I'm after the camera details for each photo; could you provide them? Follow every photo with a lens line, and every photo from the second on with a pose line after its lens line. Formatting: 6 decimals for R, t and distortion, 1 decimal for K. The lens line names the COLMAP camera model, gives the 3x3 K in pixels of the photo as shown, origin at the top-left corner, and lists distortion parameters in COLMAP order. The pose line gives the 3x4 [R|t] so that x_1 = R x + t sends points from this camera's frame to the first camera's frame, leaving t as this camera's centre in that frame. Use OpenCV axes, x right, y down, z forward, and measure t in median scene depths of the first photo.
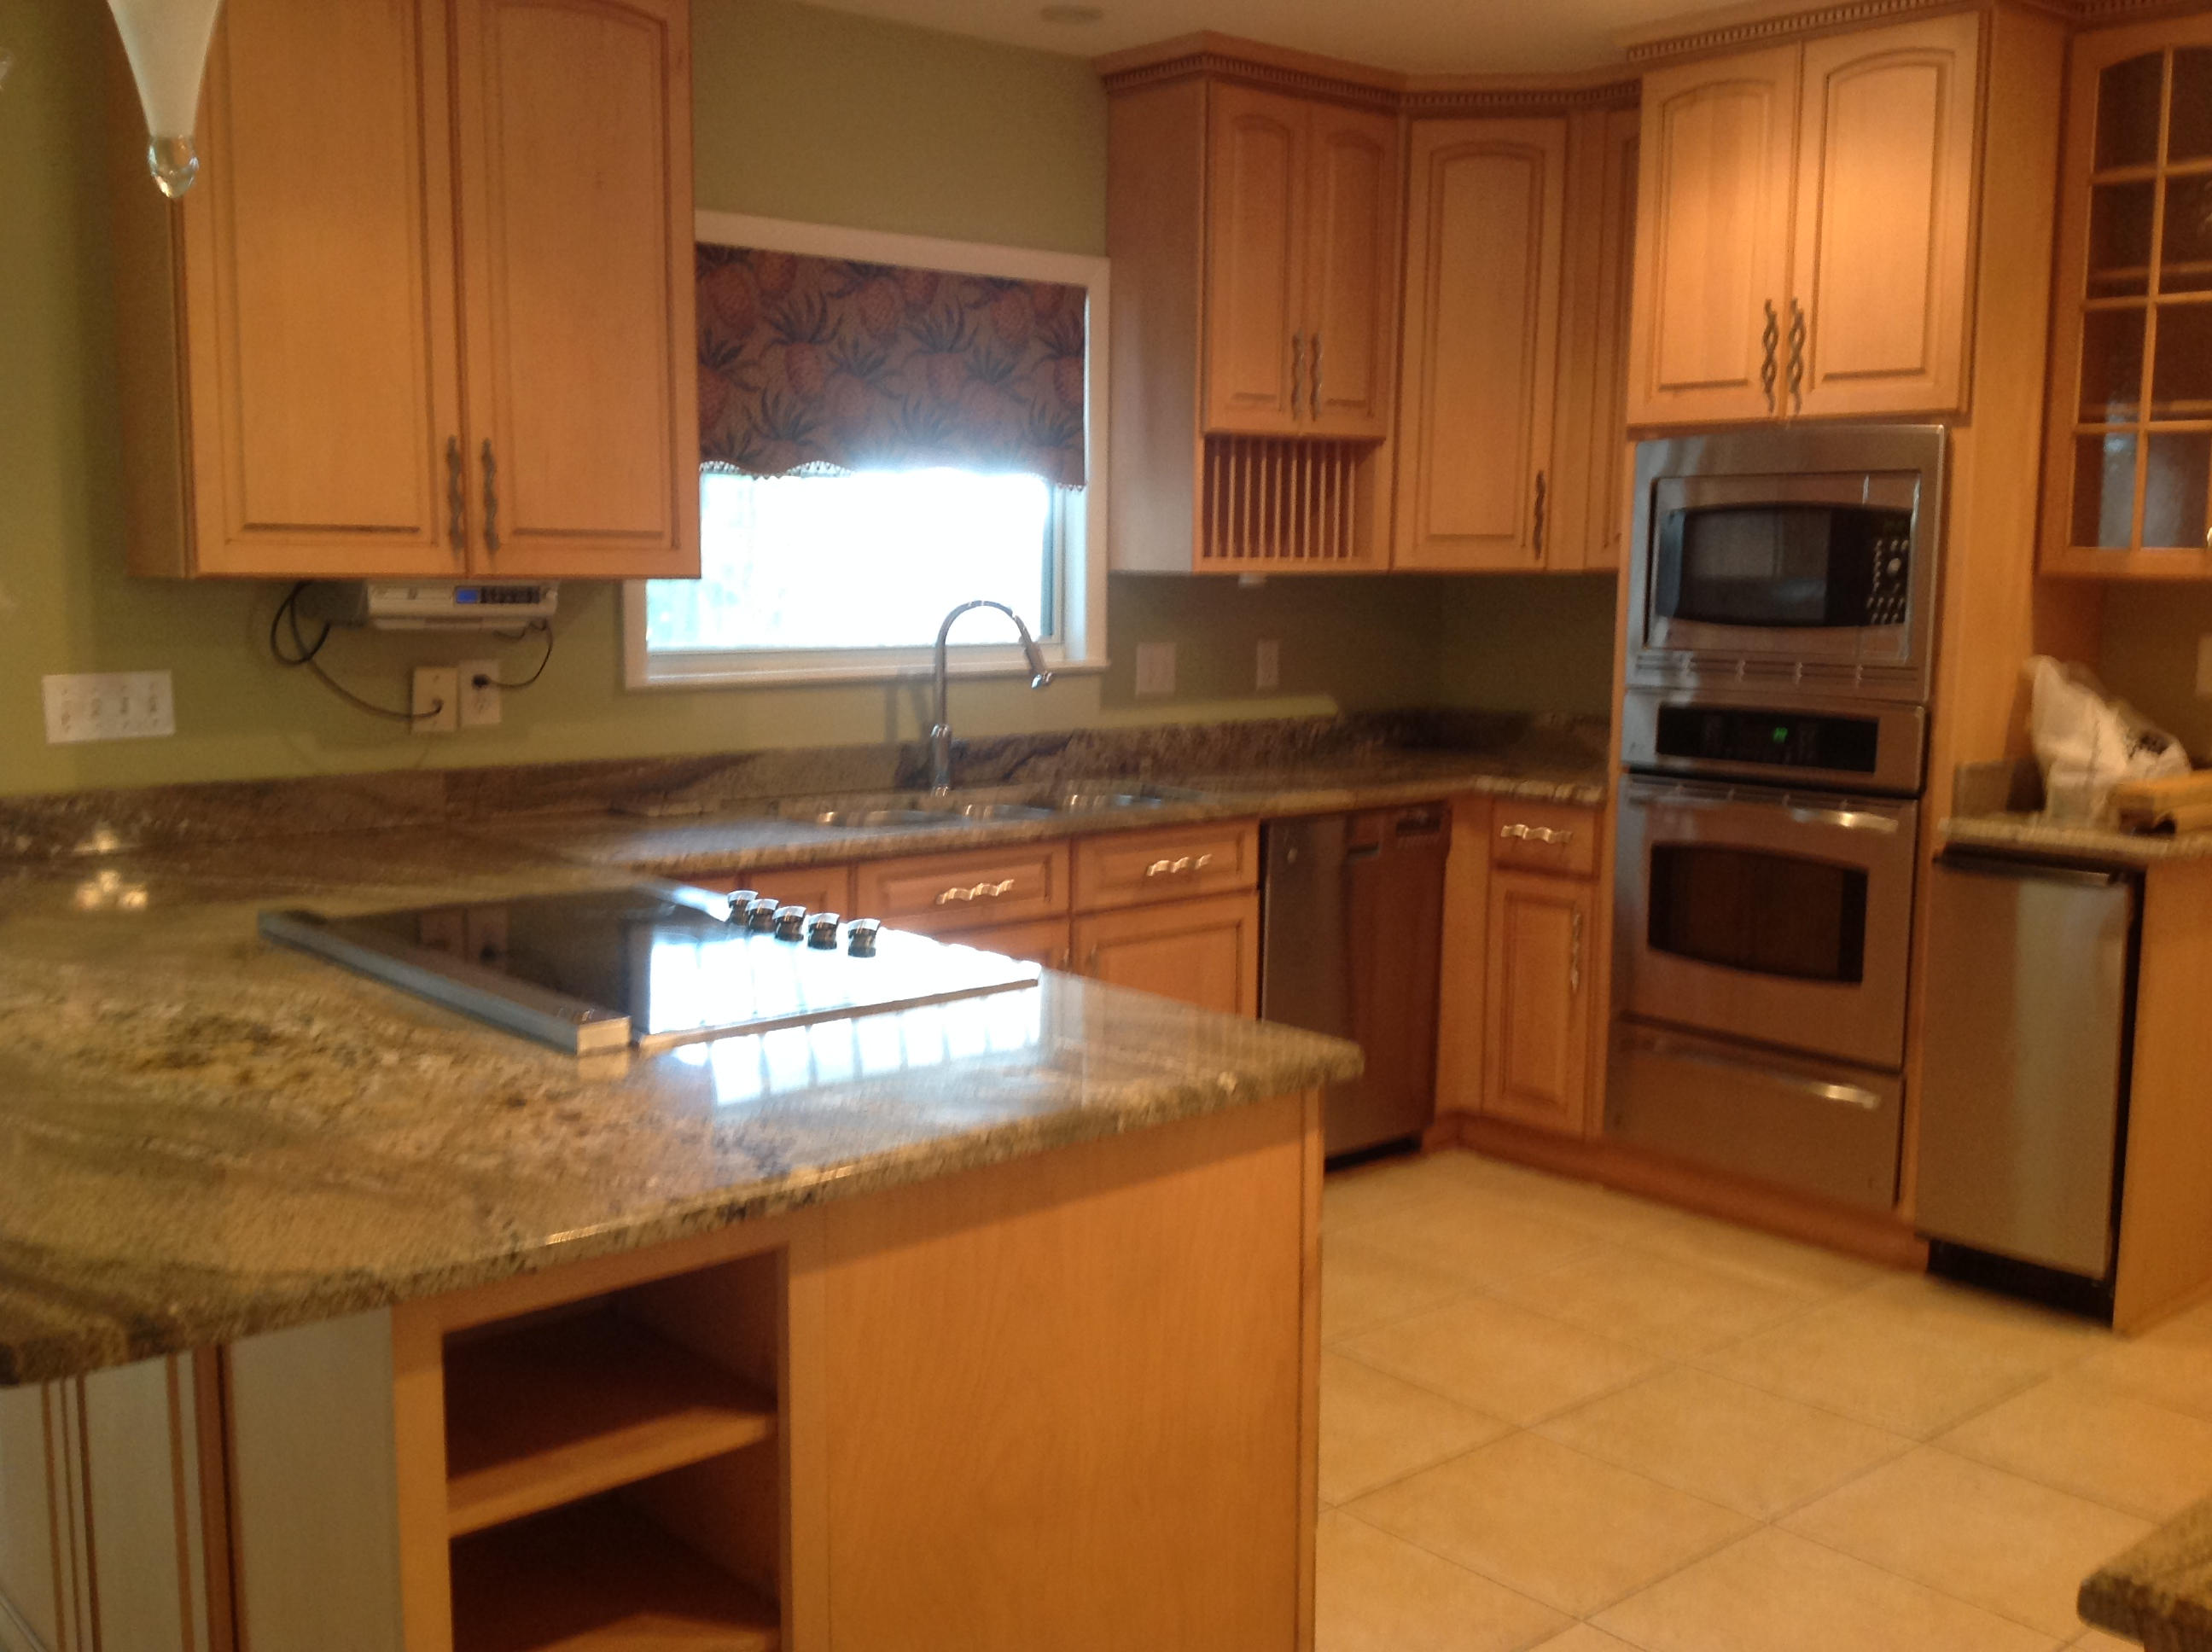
lens RADIAL K [[2078.2, 0, 1106.0], [0, 2078.2, 826.0], [0, 0, 1]] dist [0.150792, -0.433717]
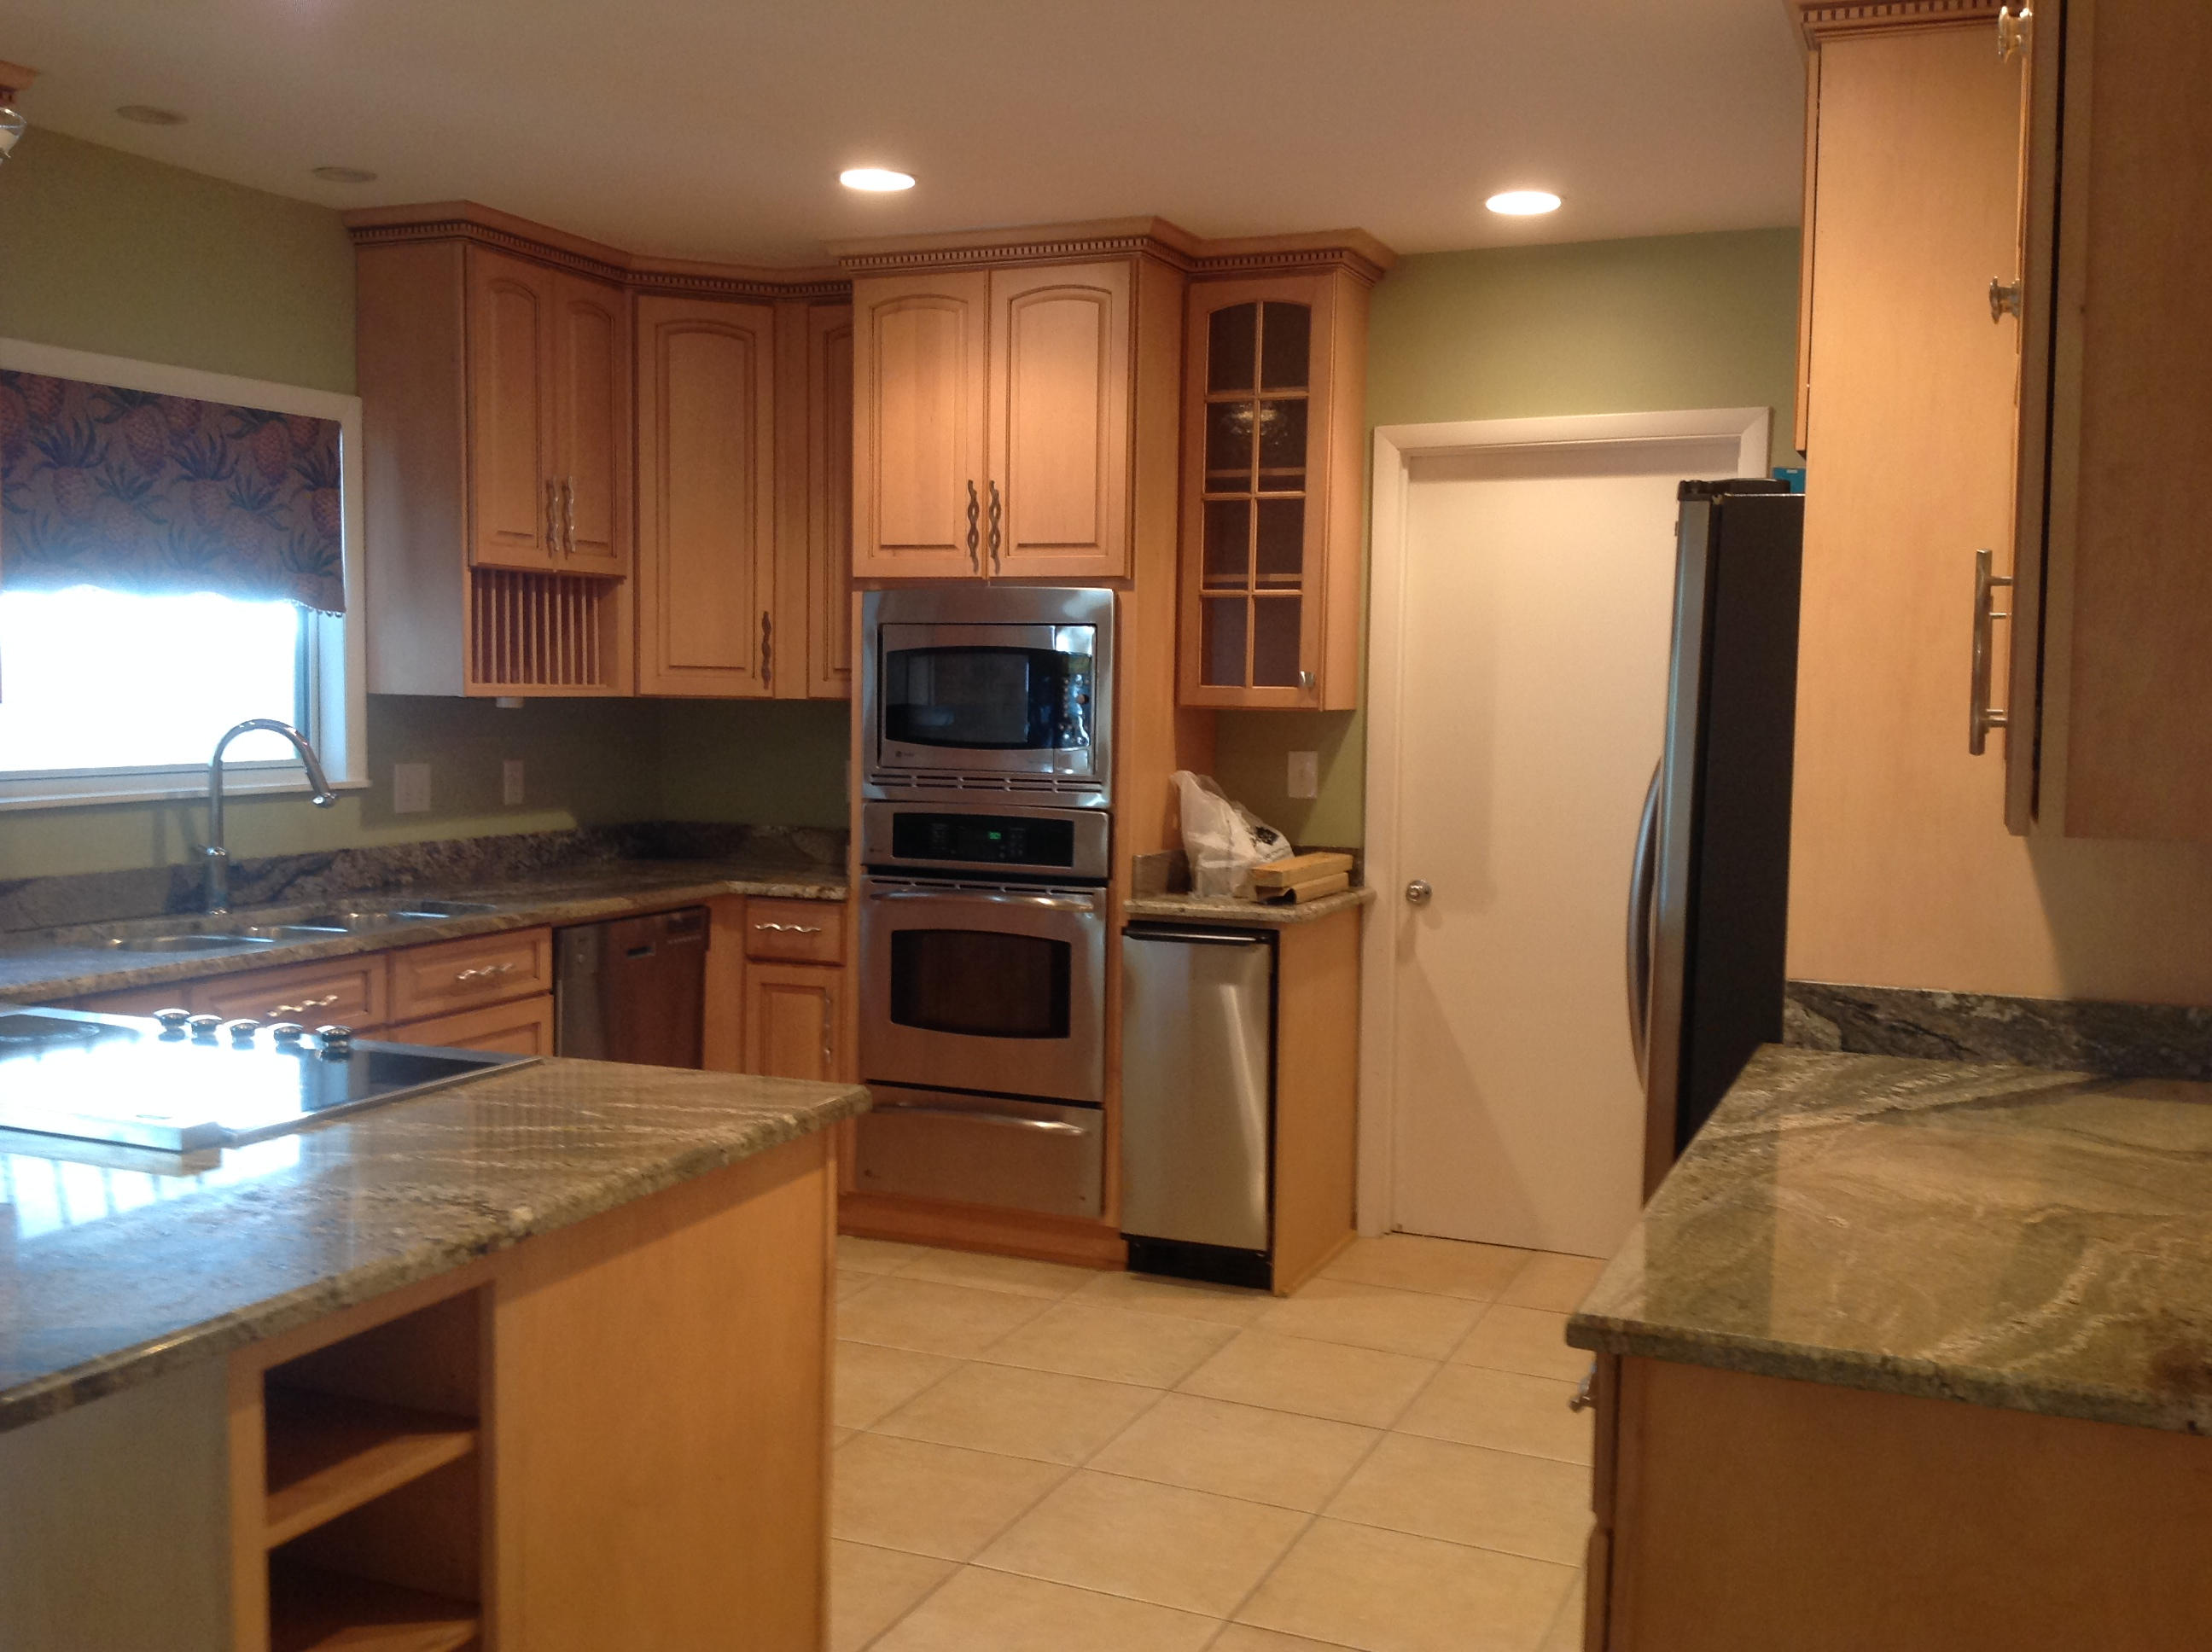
lens RADIAL K [[2078.2, 0, 1106.0], [0, 2078.2, 826.0], [0, 0, 1]] dist [0.150792, -0.433717]
pose [[0.890237, -0.022376, 0.454947, -0.160360], [0.047532, 0.997903, -0.043929, 0.006313], [-0.453010, 0.060732, 0.889434, -0.092629]]
